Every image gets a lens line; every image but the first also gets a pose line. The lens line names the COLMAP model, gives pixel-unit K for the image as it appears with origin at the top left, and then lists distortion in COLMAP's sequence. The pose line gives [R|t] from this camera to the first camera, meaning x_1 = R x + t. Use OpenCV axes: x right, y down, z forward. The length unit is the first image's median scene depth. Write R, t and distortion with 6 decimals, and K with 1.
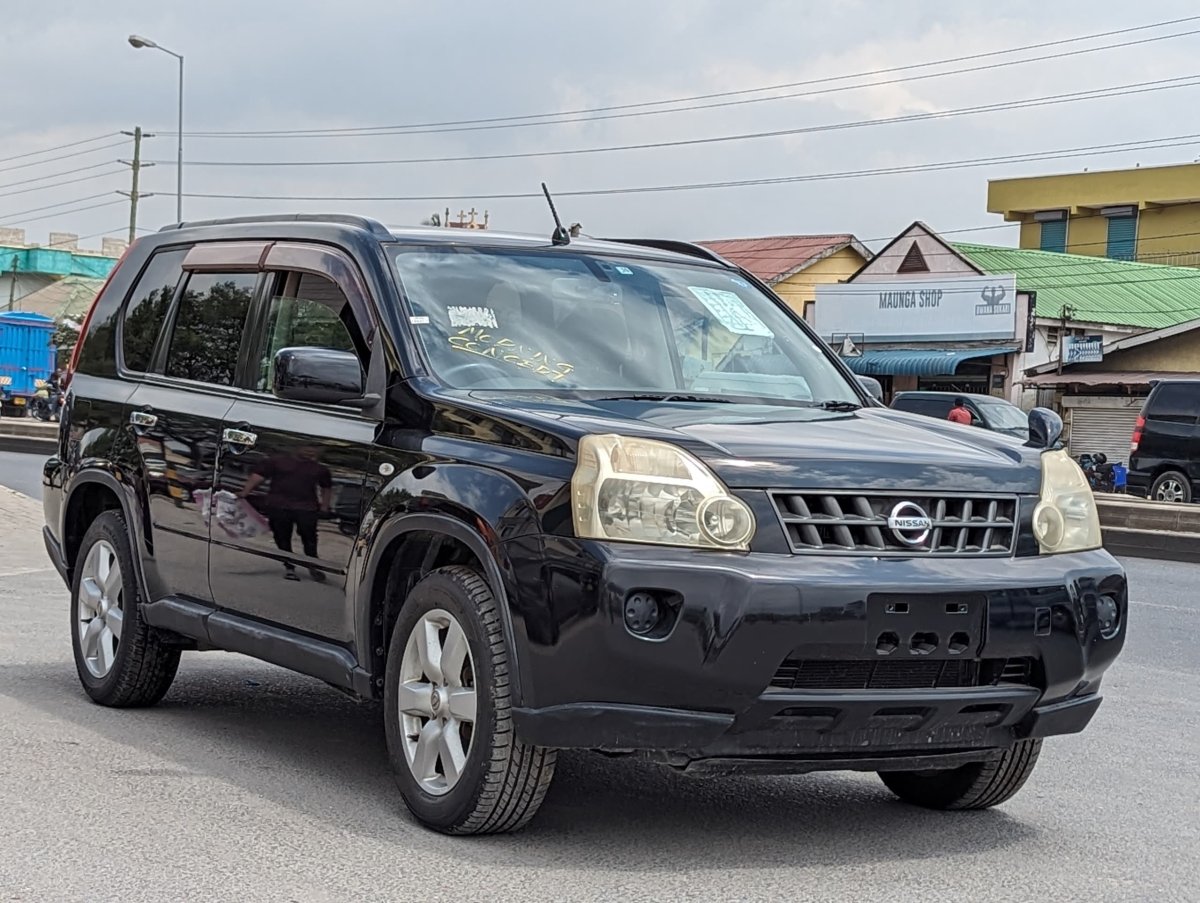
lens RADIAL K [[2651.7, 0, 629.6], [0, 2651.7, 452.0], [0, 0, 1]] dist [0.468940, -5.988859]
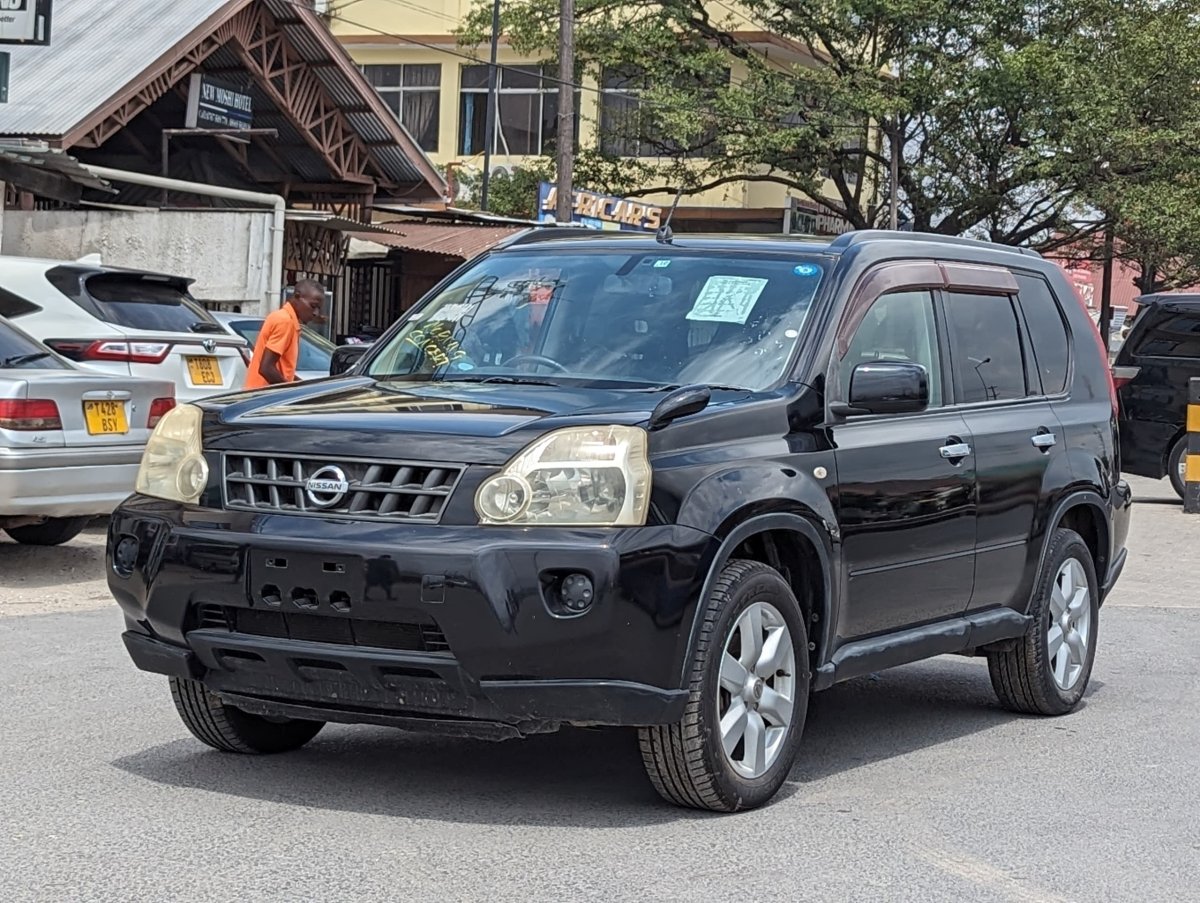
lens RADIAL K [[2651.7, 0, 629.6], [0, 2651.7, 452.0], [0, 0, 1]] dist [0.468940, -5.988859]
pose [[0.524073, 0.005015, -0.851659, 1.067238], [-0.033710, 0.999321, -0.014859, 0.025016], [0.851006, 0.036497, 0.523886, 0.551578]]
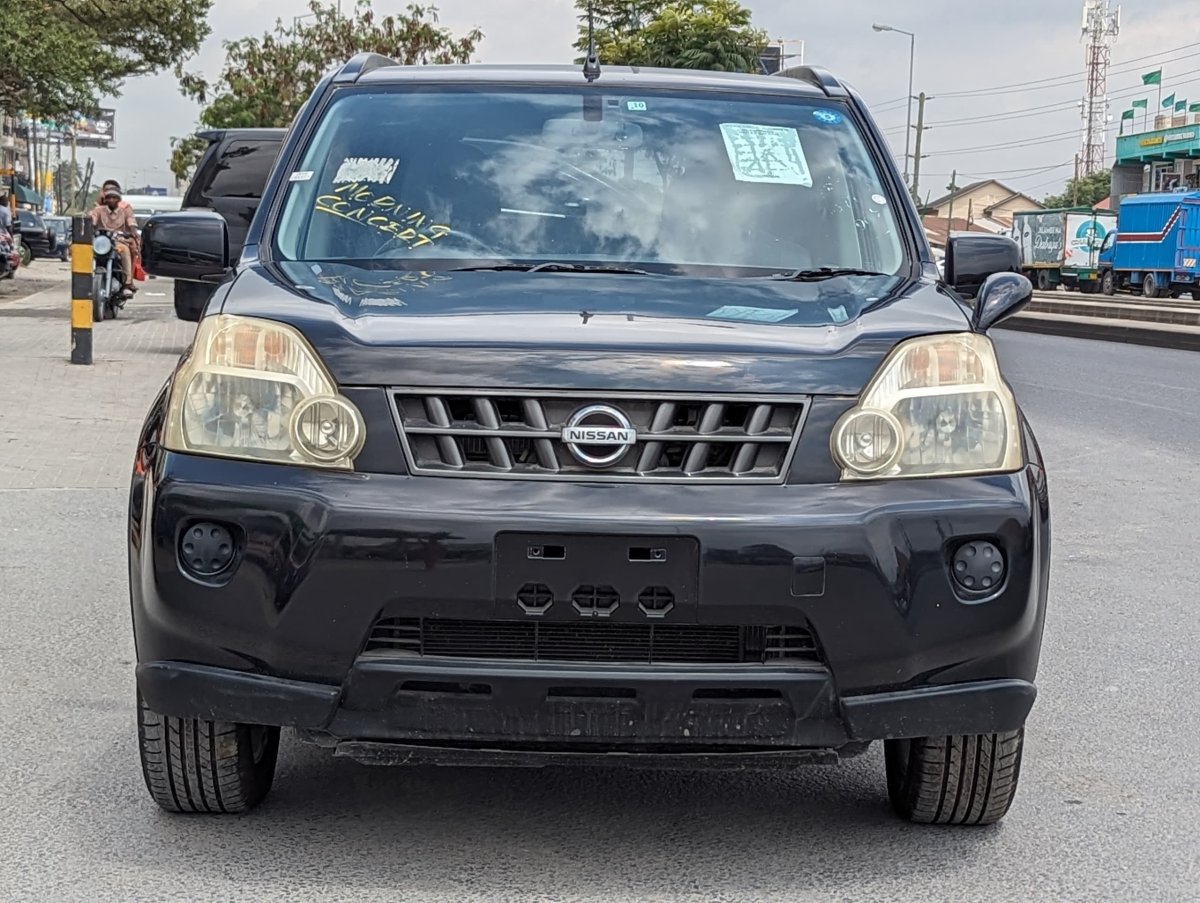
lens RADIAL K [[2651.7, 0, 629.6], [0, 2651.7, 452.0], [0, 0, 1]] dist [0.468940, -5.988859]
pose [[0.877814, 0.017870, -0.478669, 0.459938], [0.002926, 0.999085, 0.042665, 0.000396], [0.478993, -0.038853, 0.876958, 0.371123]]
